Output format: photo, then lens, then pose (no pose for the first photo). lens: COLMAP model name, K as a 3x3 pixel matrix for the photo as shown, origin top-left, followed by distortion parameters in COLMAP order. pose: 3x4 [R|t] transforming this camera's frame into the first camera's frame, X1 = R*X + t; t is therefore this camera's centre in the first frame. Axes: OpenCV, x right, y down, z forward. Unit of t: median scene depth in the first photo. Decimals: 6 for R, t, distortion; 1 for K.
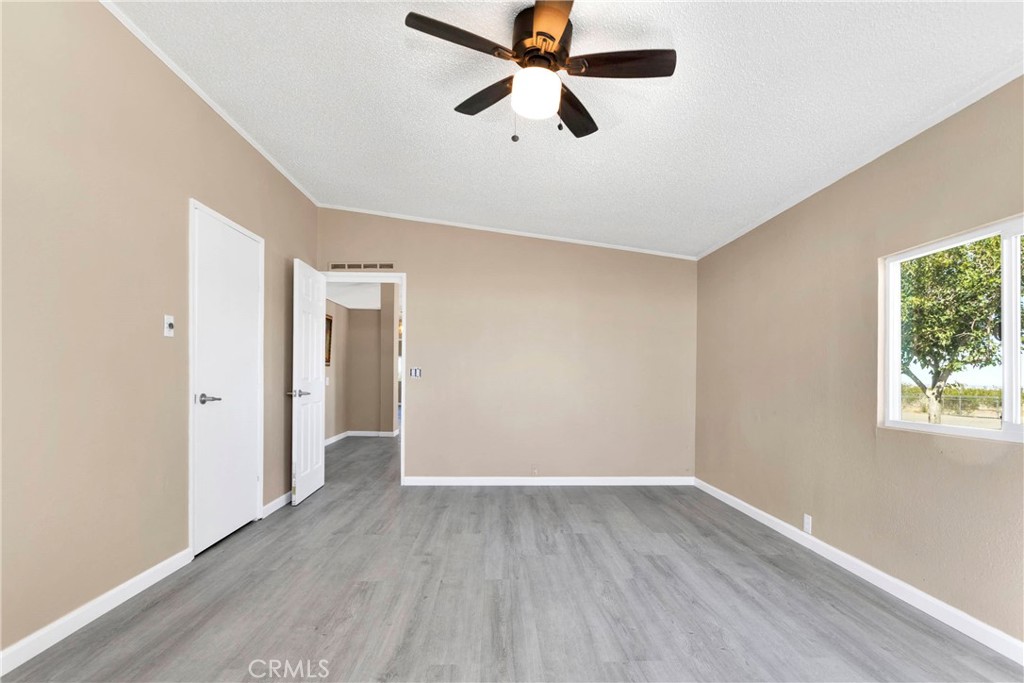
lens RADIAL K [[498.3, 0, 513.3], [0, 498.3, 375.1], [0, 0, 1]] dist [-0.000460, -0.000033]
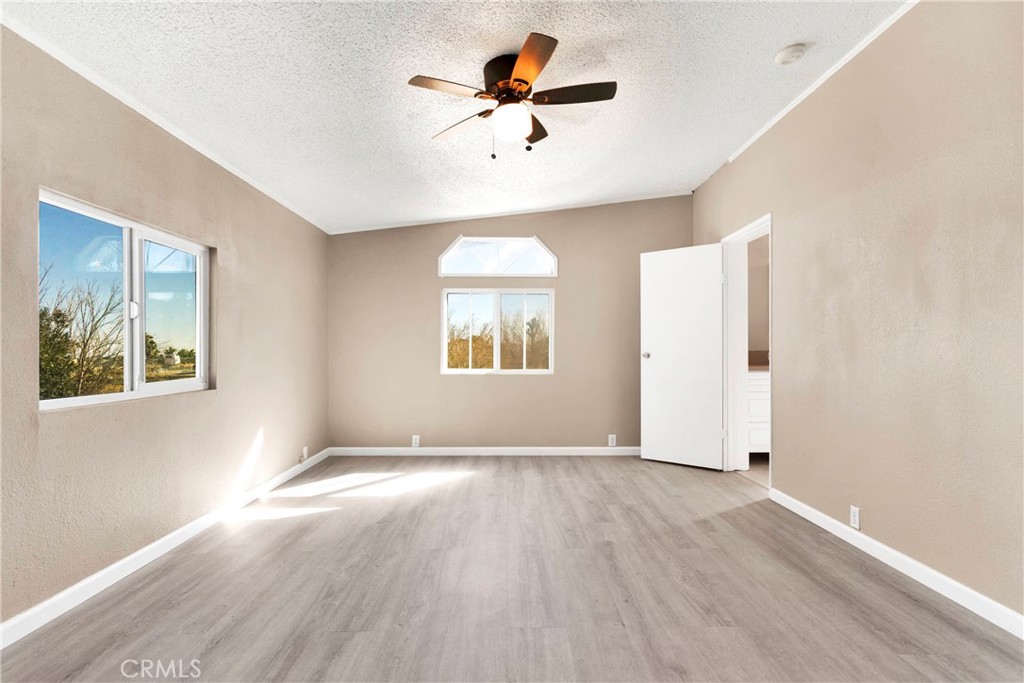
lens RADIAL K [[492.0, 0, 515.5], [0, 492.0, 353.9], [0, 0, 1]] dist [0.000195, 0.000455]
pose [[-0.999754, -0.008291, 0.020571, 0.006226], [-0.008294, 0.999966, -0.000037, 0.009266], [-0.020570, -0.000208, -0.999788, 1.819440]]
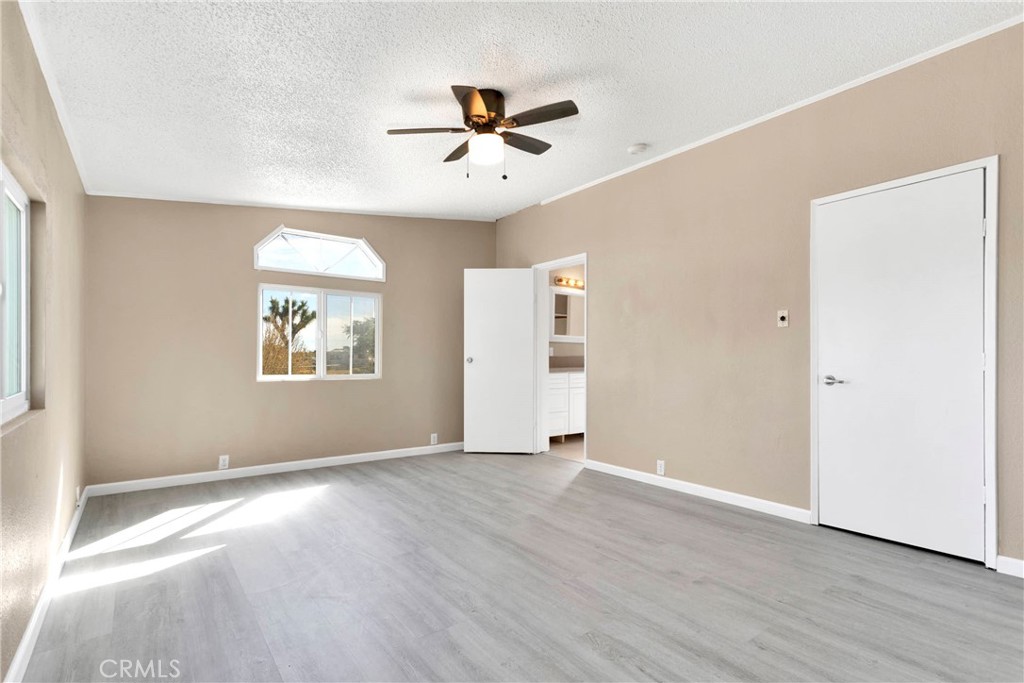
lens RADIAL K [[490.1, 0, 516.2], [0, 490.1, 358.3], [0, 0, 1]] dist [0.002440, 0.000704]
pose [[-0.815757, -0.010669, -0.578296, 0.620532], [-0.008240, 0.999943, -0.006825, 0.016721], [0.578336, -0.000802, -0.815798, 1.763958]]
